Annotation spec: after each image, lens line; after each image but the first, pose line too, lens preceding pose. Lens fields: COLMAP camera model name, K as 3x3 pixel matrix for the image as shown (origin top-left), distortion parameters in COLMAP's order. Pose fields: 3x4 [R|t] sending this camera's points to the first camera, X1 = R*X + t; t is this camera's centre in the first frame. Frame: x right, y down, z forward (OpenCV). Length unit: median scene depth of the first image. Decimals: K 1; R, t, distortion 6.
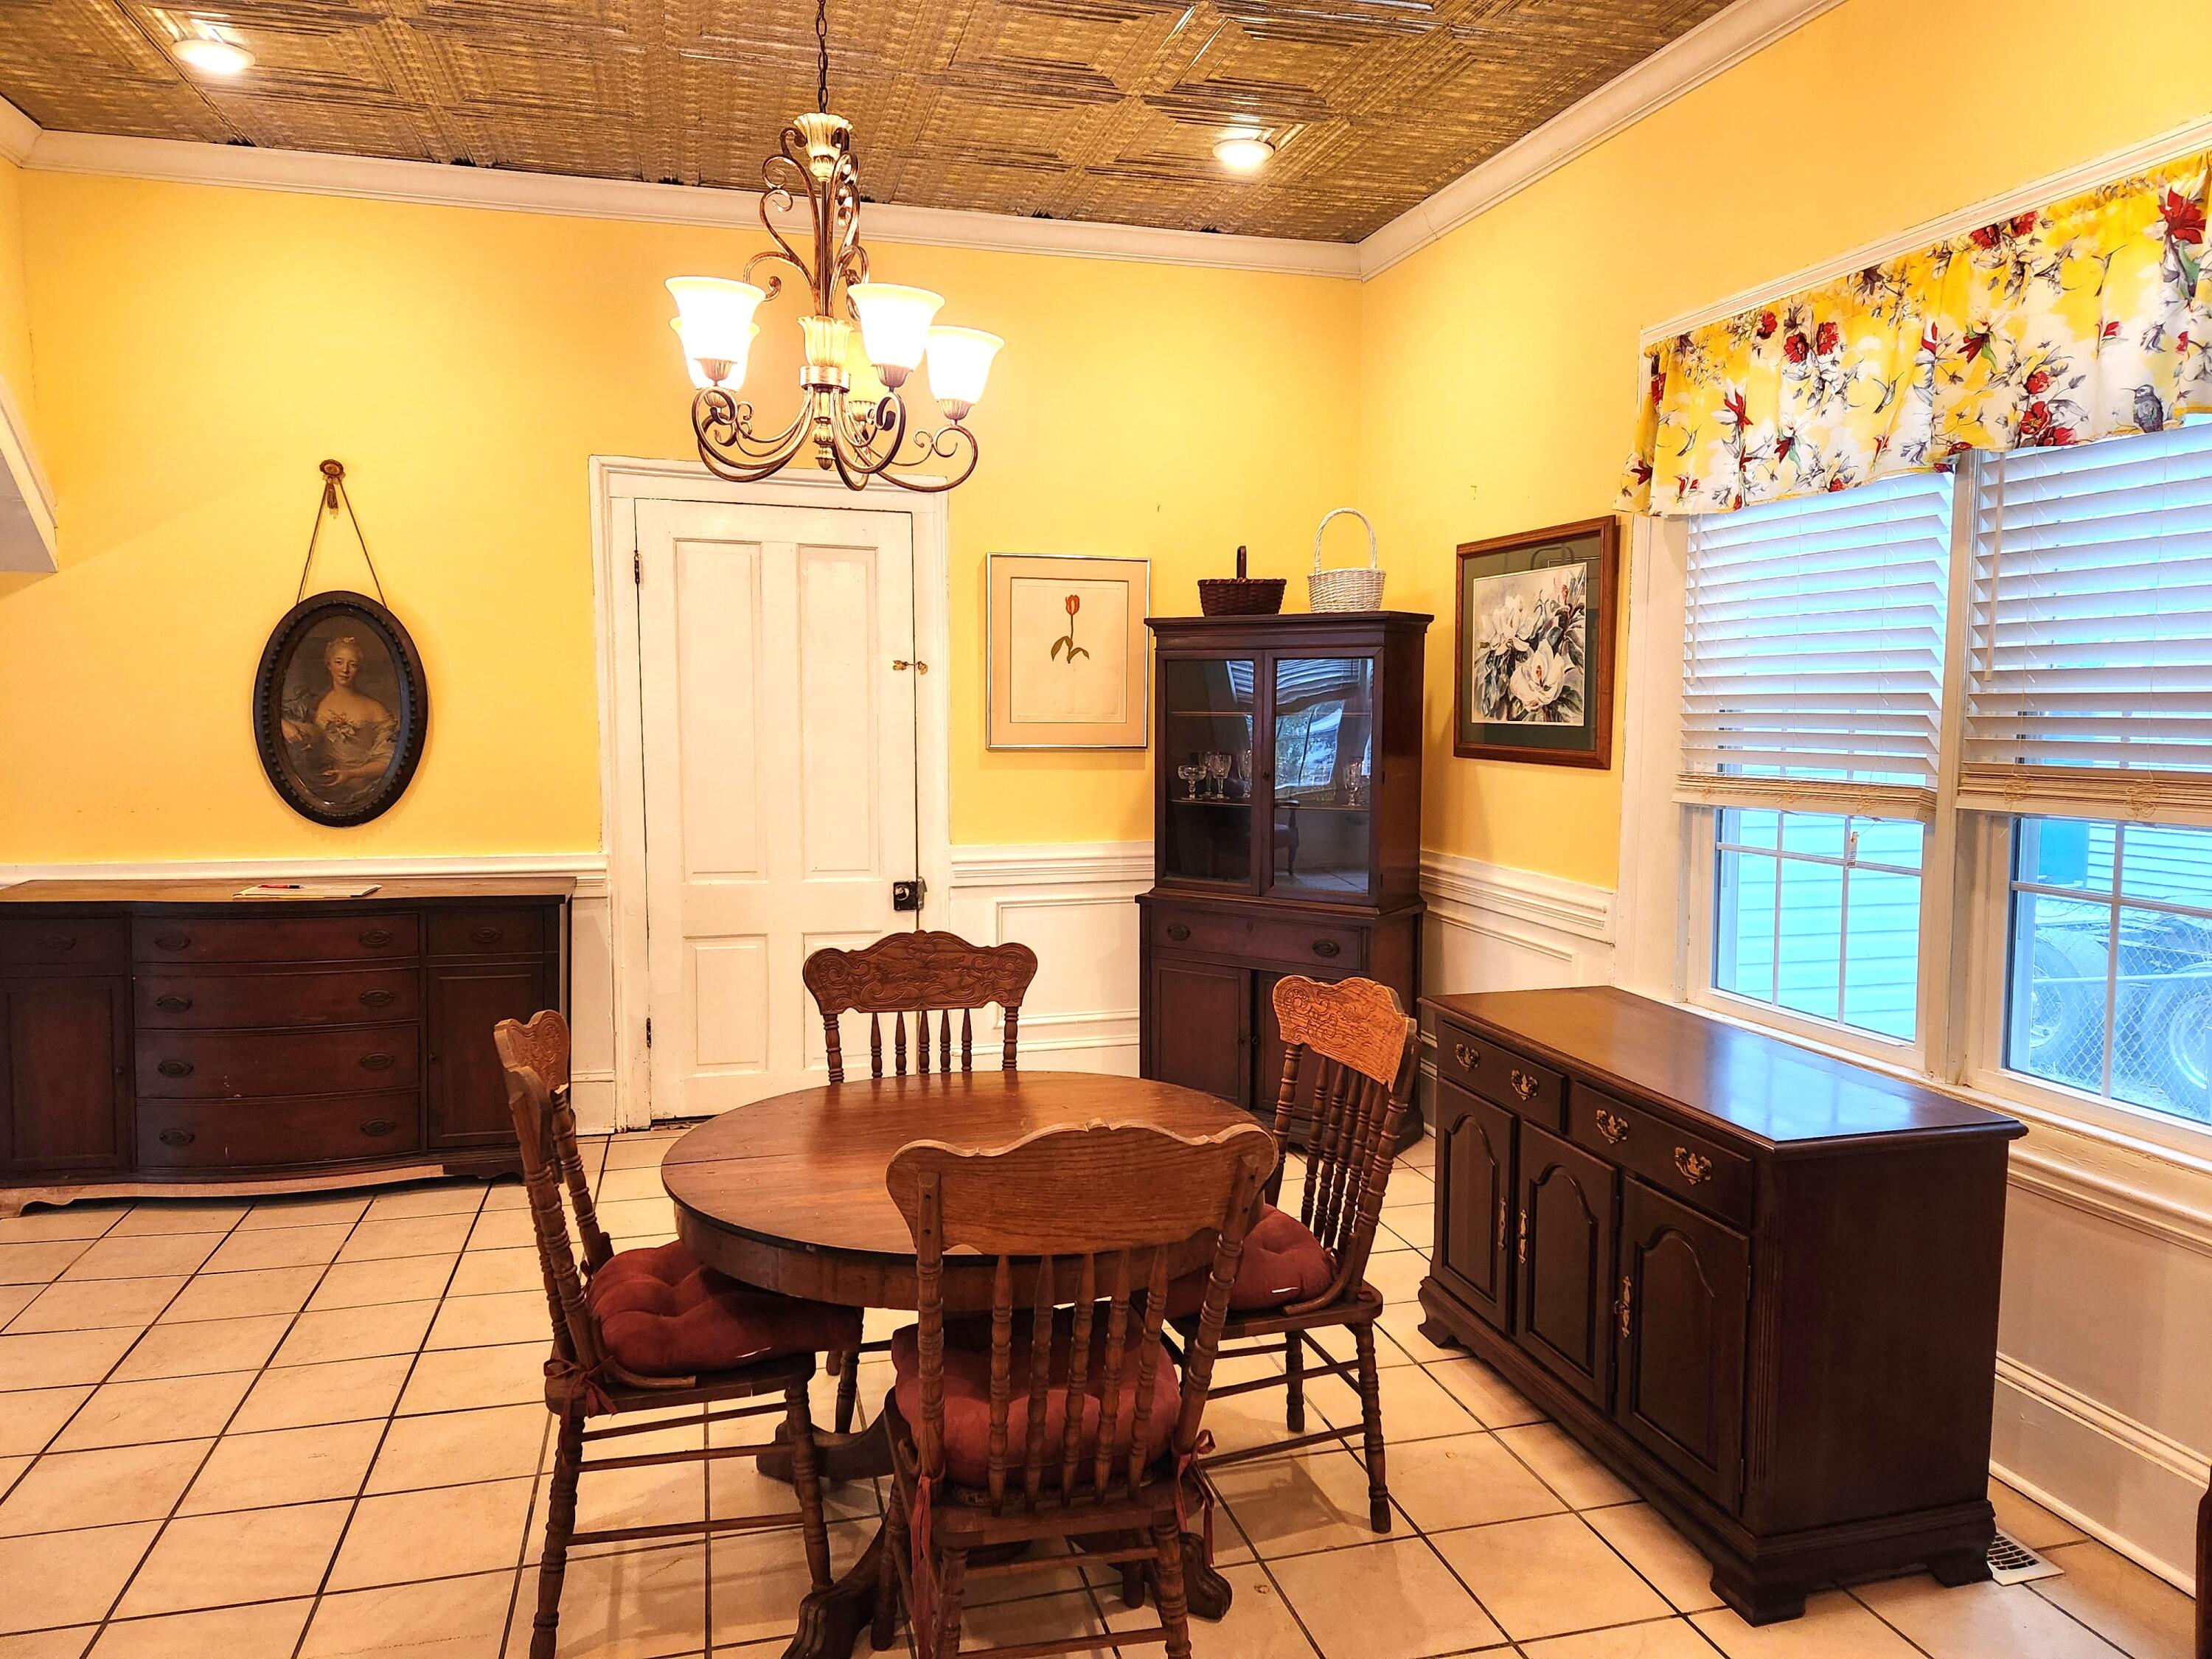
lens RADIAL K [[1463.4, 0, 1113.2], [0, 1463.4, 833.8], [0, 0, 1]] dist [0.098428, -0.094839]
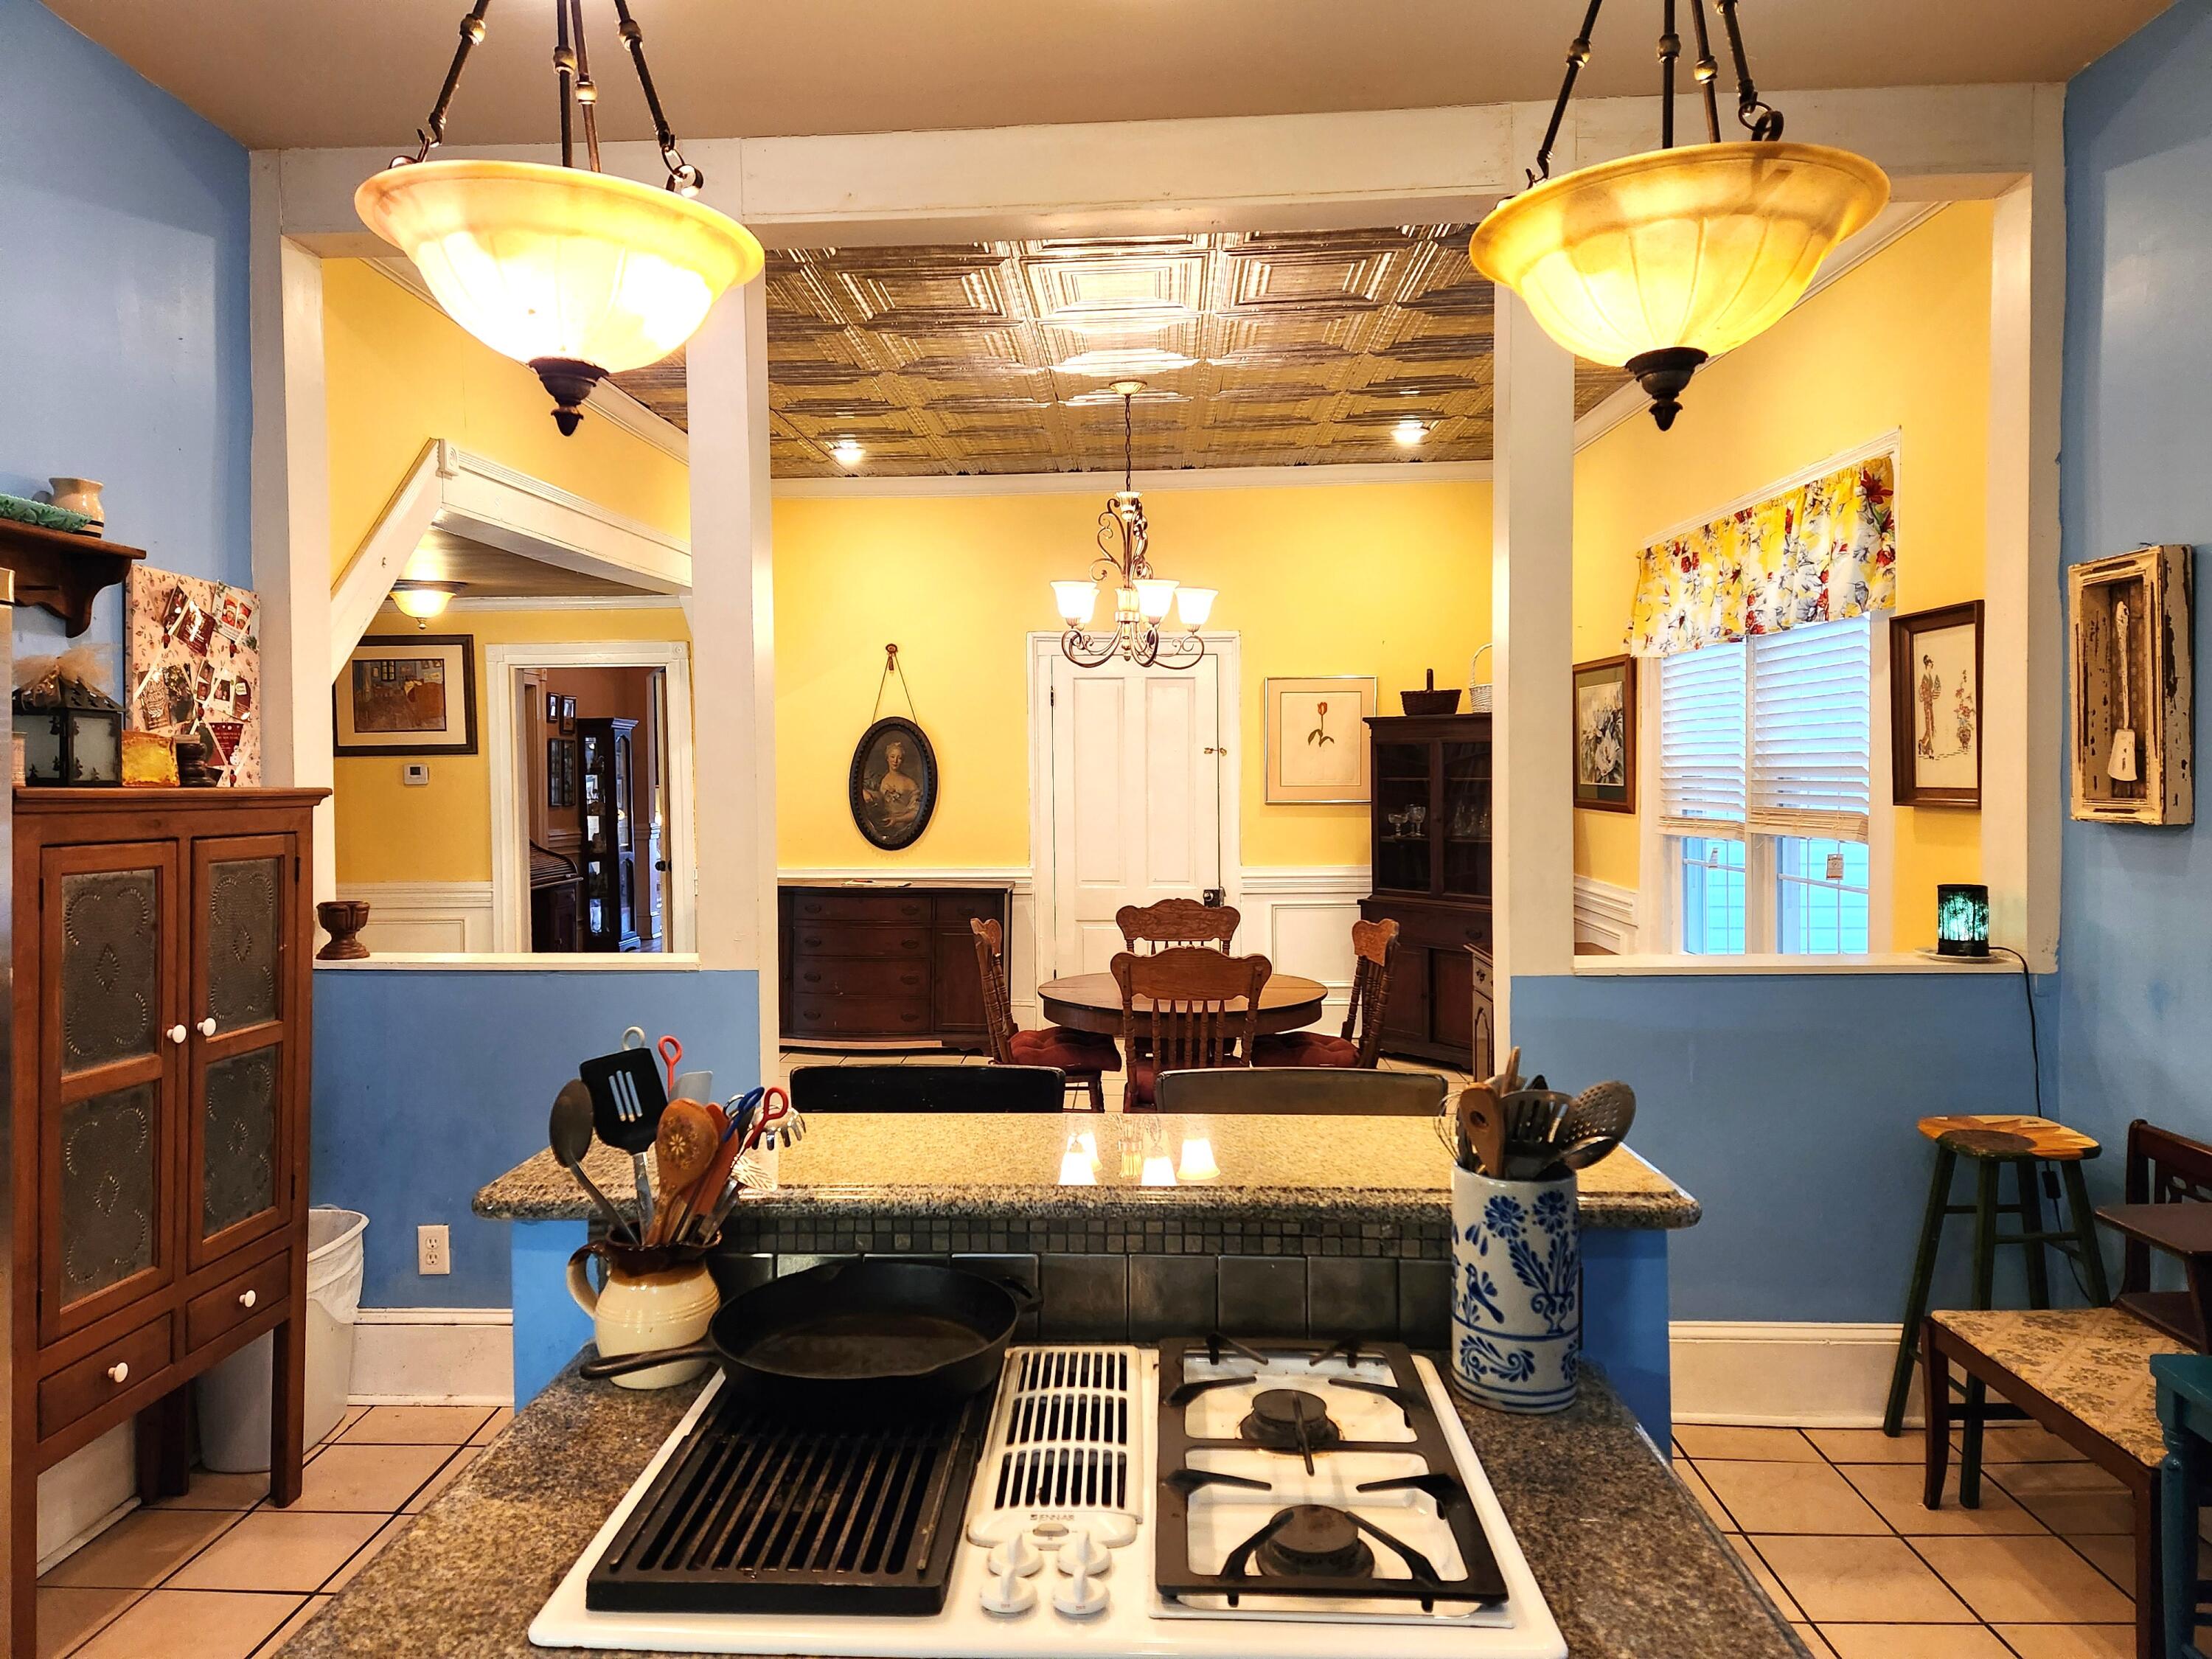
lens RADIAL K [[1476.0, 0, 1115.5], [0, 1476.0, 839.4], [0, 0, 1]] dist [0.106699, -0.103411]
pose [[0.956530, 0.002373, -0.291625, 0.251144], [-0.013887, 0.999203, -0.037421, 0.046022], [0.291304, 0.039844, 0.955800, -0.608894]]
